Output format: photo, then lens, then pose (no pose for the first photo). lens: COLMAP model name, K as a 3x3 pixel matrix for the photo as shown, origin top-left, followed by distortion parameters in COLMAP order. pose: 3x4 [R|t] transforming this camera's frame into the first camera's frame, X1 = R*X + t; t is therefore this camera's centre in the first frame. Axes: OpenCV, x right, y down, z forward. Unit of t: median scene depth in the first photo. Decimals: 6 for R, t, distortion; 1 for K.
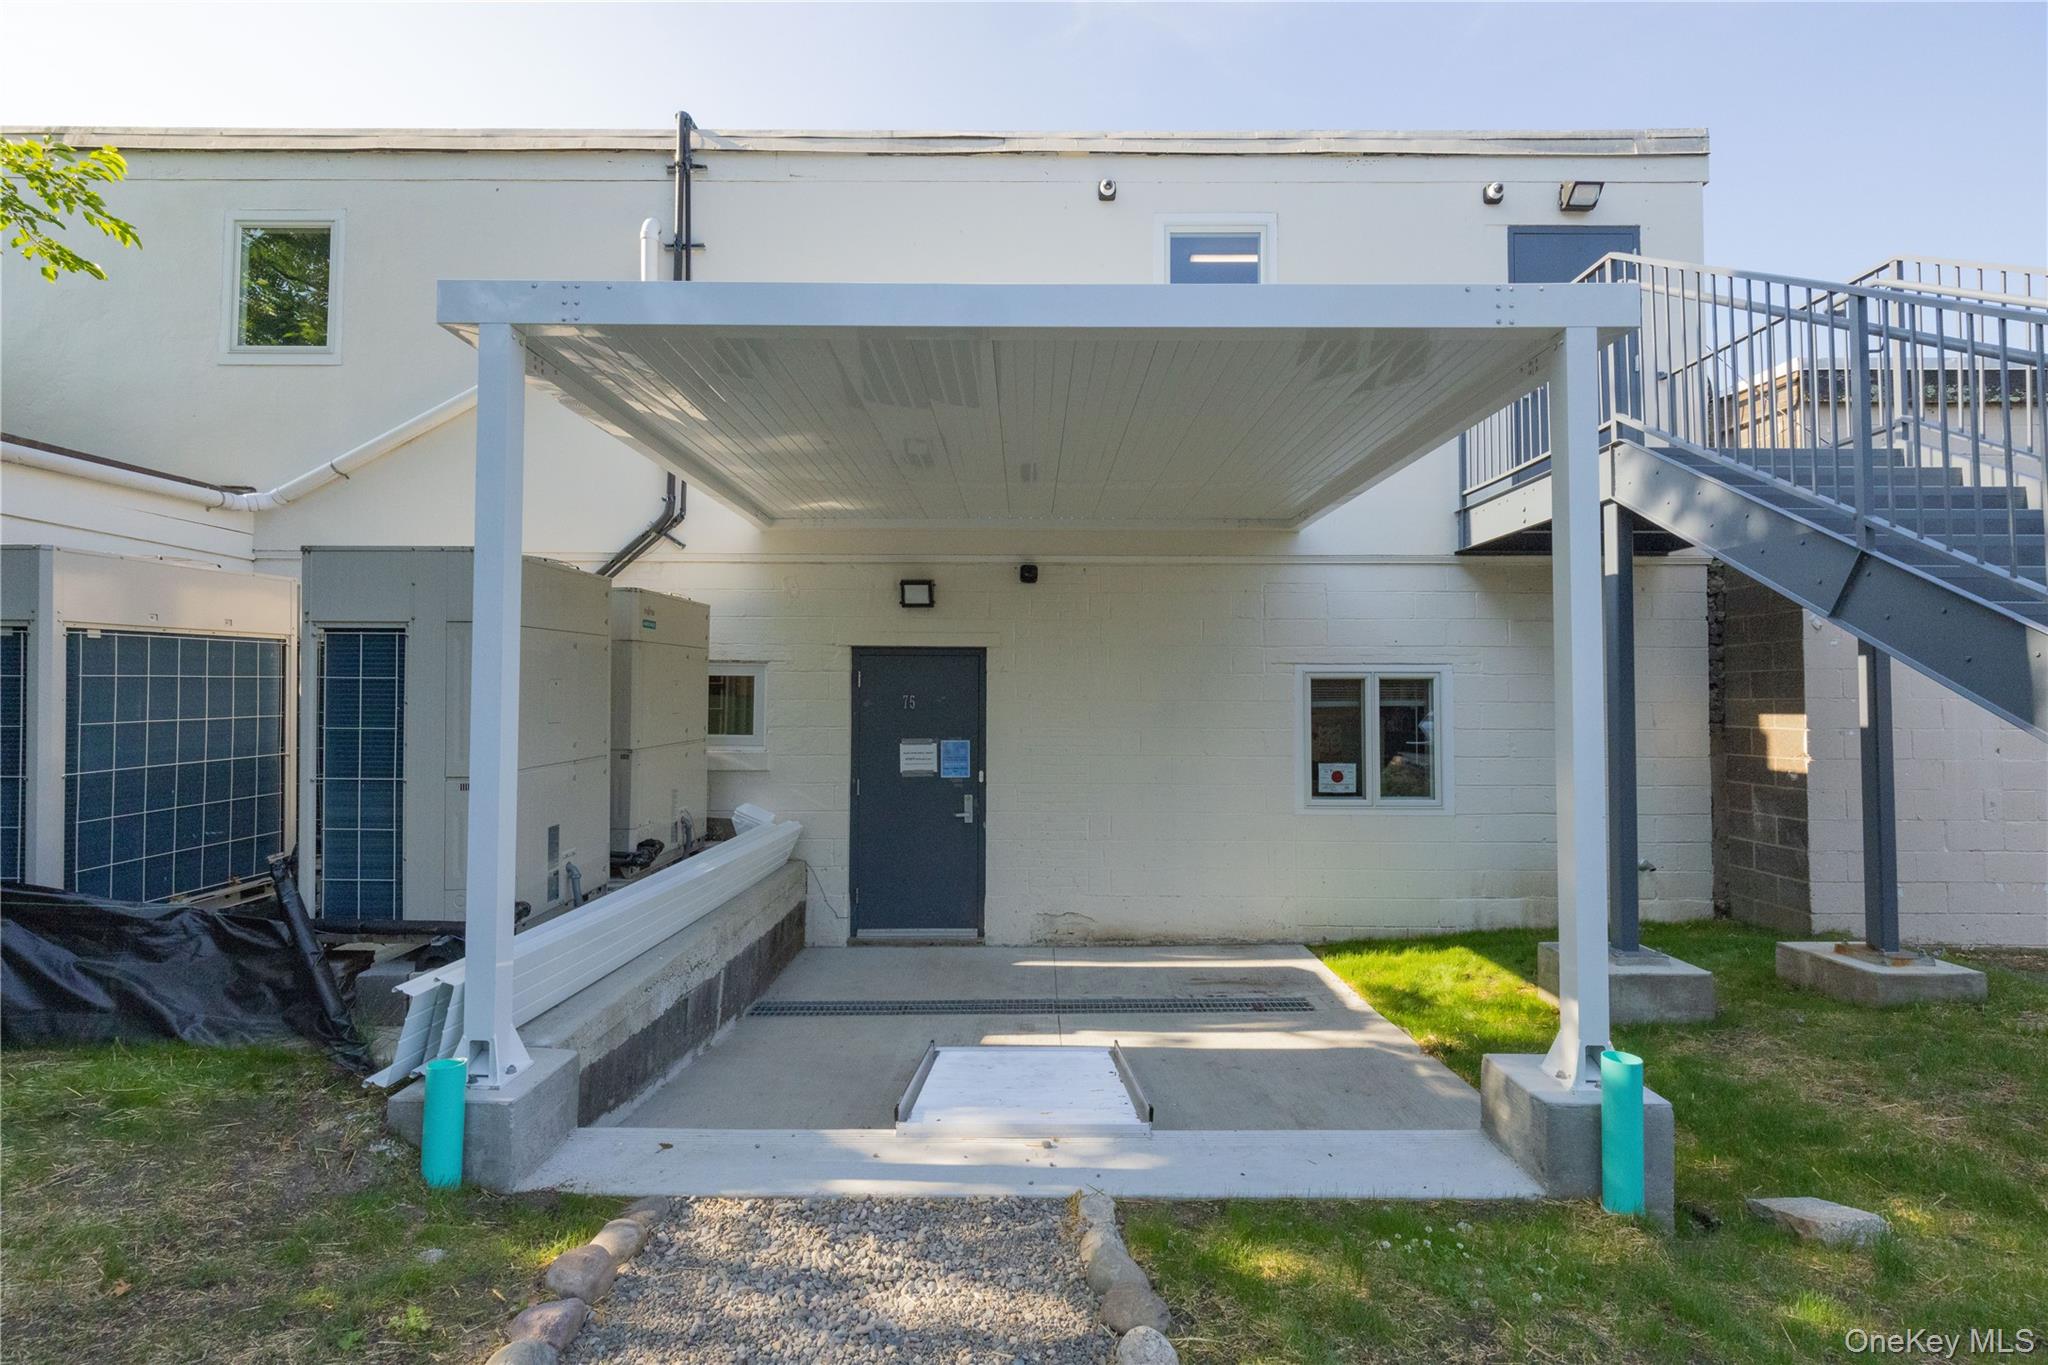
lens RADIAL K [[870.1, 0, 1020.9], [0, 870.1, 679.9], [0, 0, 1]] dist [-0.006691, -0.000341]
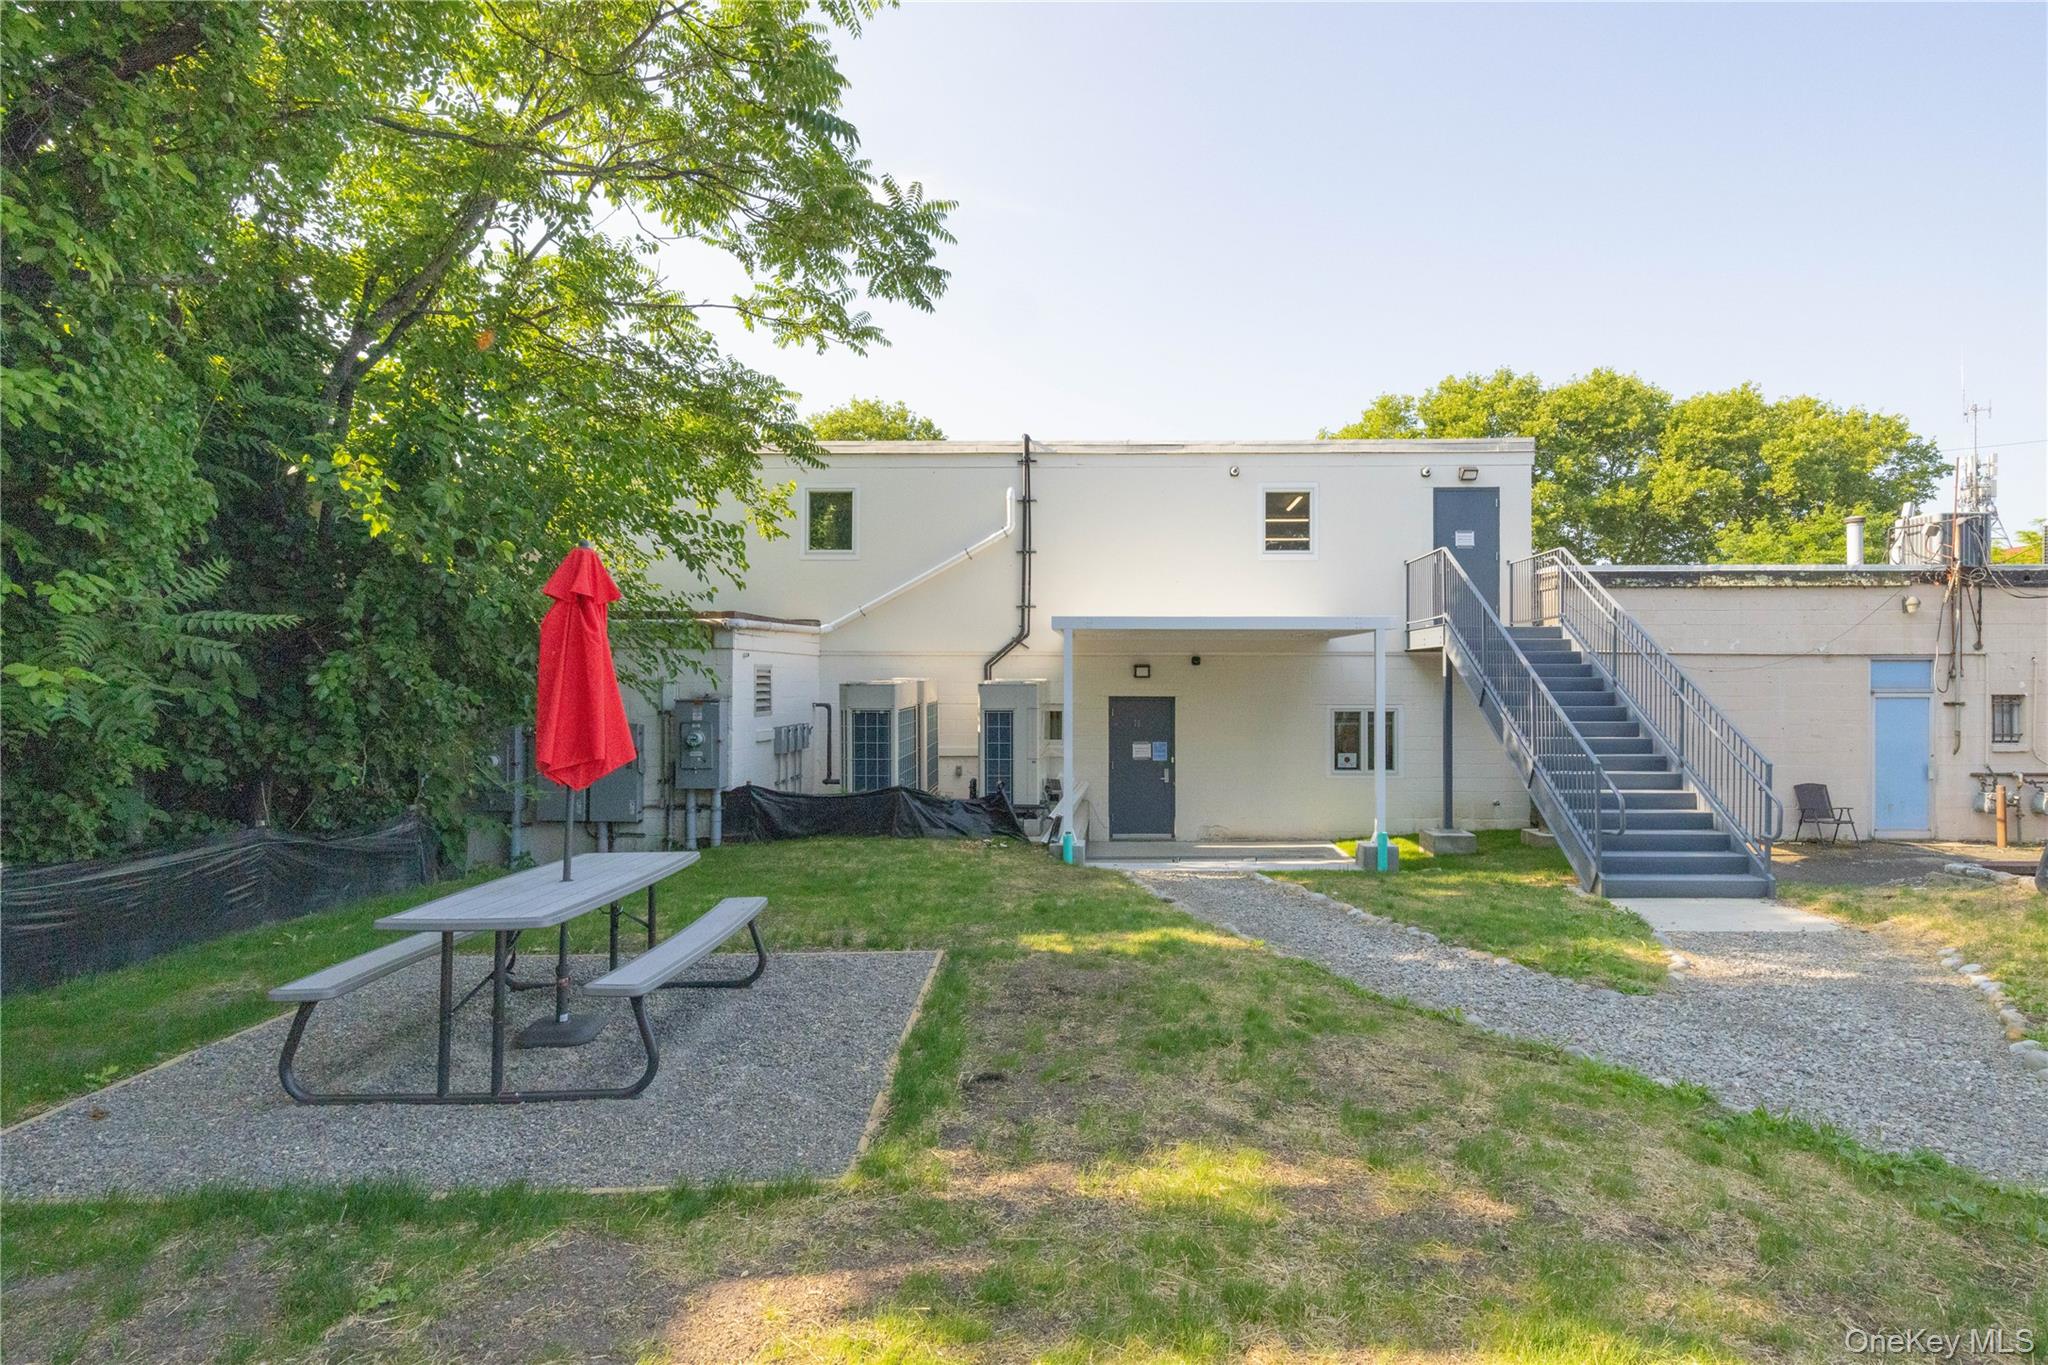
lens RADIAL K [[966.9, 0, 1041.1], [0, 966.9, 673.3], [0, 0, 1]] dist [-0.000711, 0.000157]
pose [[0.999914, -0.002401, -0.012931, -0.326266], [0.002646, 0.999816, 0.018987, -0.137200], [0.012883, -0.019020, 0.999736, -1.282950]]
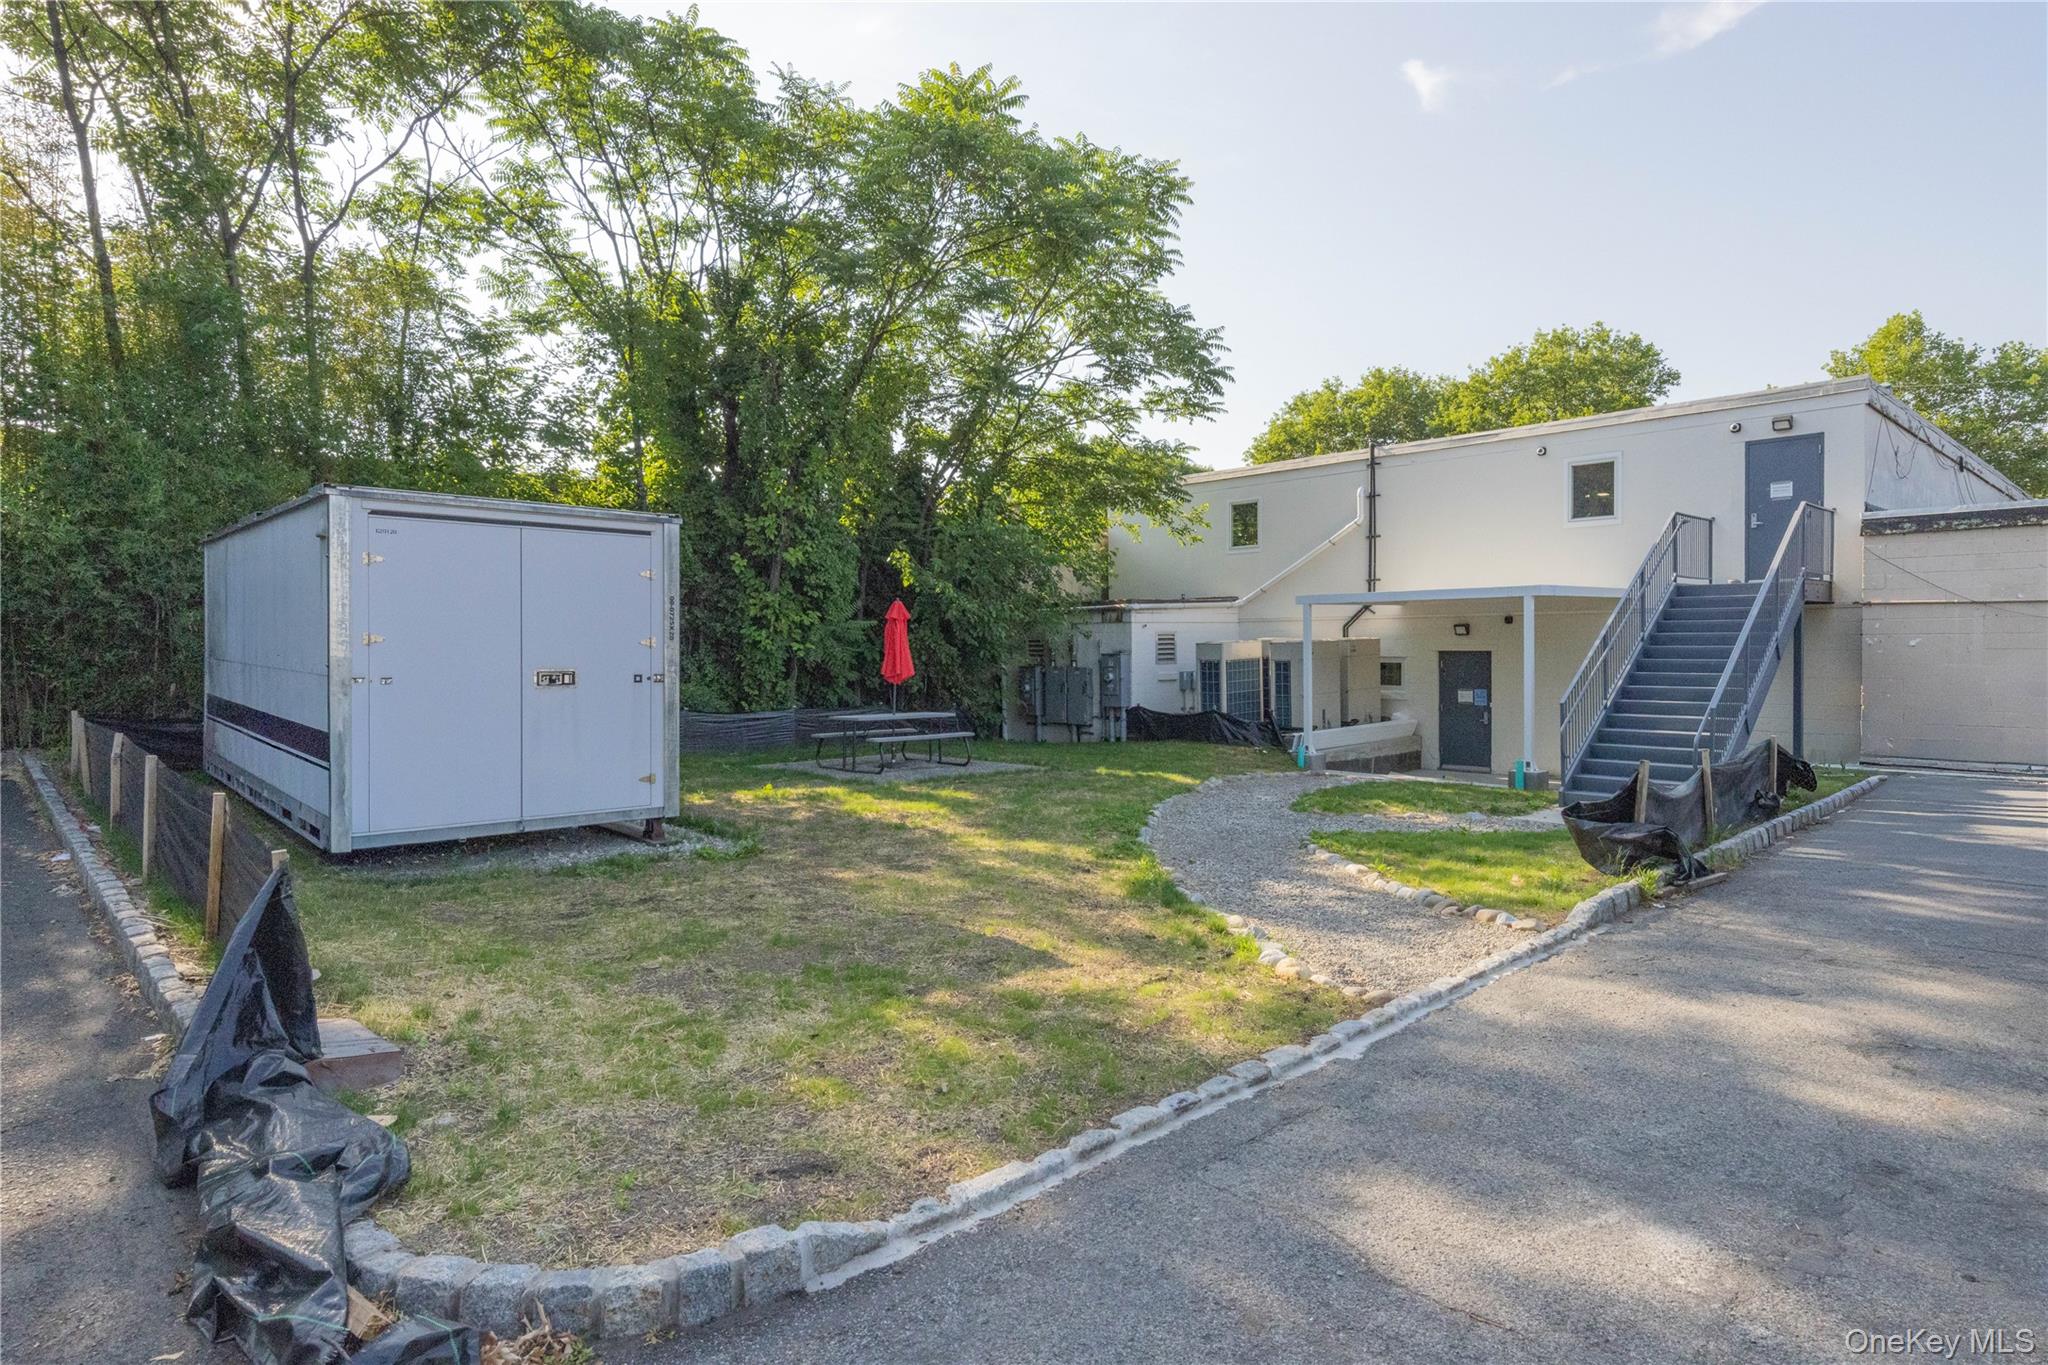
lens RADIAL K [[1112.2, 0, 1025.9], [0, 1112.2, 677.0], [0, 0, 1]] dist [-0.008125, -0.000941]
pose [[0.686416, 0.012555, -0.727100, 1.308196], [0.034846, 0.998135, 0.050132, -0.164691], [0.726373, -0.059748, 0.684698, -2.036587]]
